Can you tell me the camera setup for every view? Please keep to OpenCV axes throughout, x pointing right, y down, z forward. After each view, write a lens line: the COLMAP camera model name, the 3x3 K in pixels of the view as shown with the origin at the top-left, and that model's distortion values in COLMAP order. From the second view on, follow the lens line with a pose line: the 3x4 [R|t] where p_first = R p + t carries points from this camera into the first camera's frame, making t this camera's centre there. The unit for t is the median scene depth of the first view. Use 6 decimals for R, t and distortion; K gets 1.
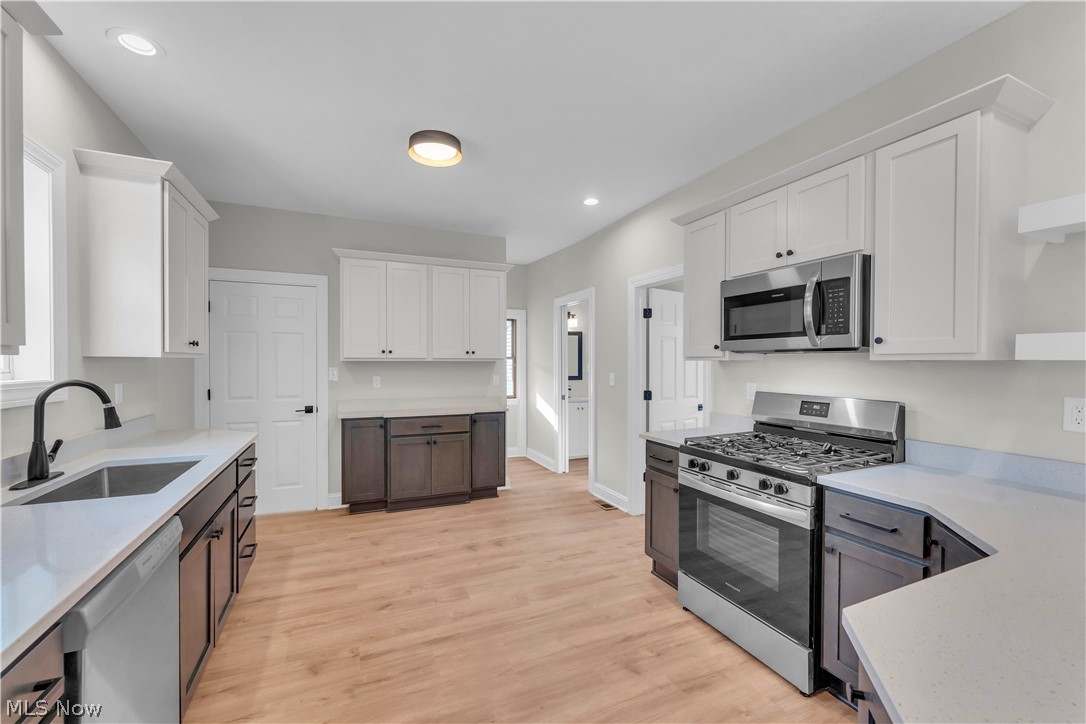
lens RADIAL K [[441.4, 0, 532.4], [0, 441.4, 366.0], [0, 0, 1]] dist [-0.001502, -0.000771]
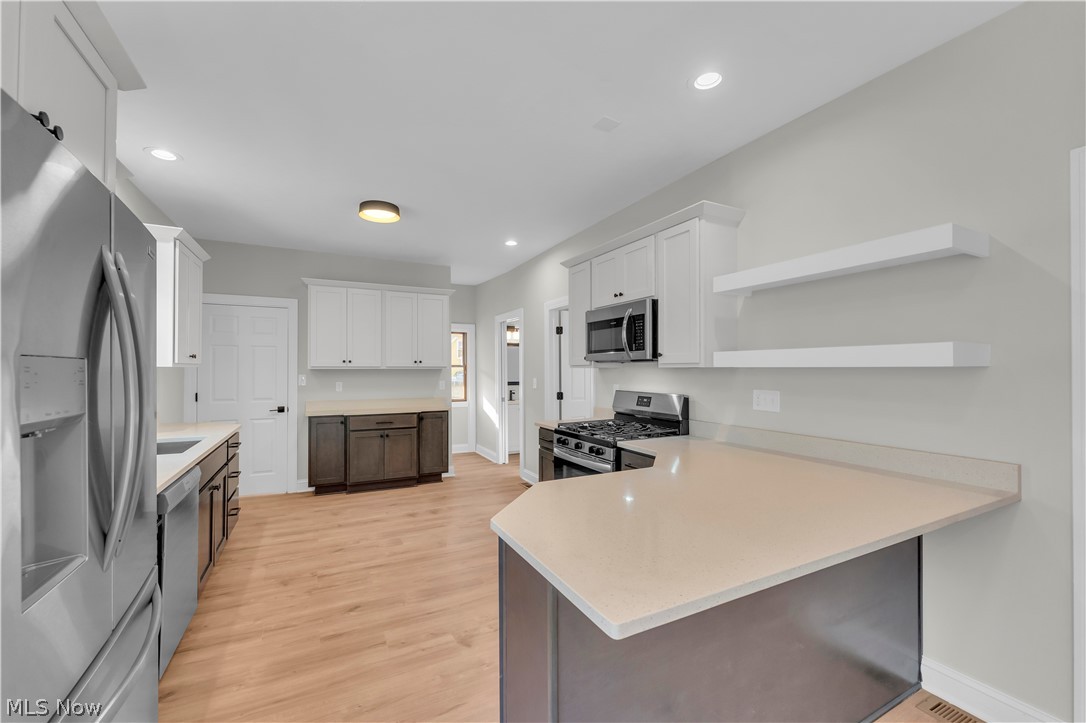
lens RADIAL K [[441.4, 0, 535.7], [0, 441.4, 364.5], [0, 0, 1]] dist [-0.001502, -0.000771]
pose [[0.998369, -0.002623, 0.057023, 0.178754], [0.003803, 0.999781, -0.020585, 0.004753], [-0.056956, 0.020768, 0.998161, -0.364976]]
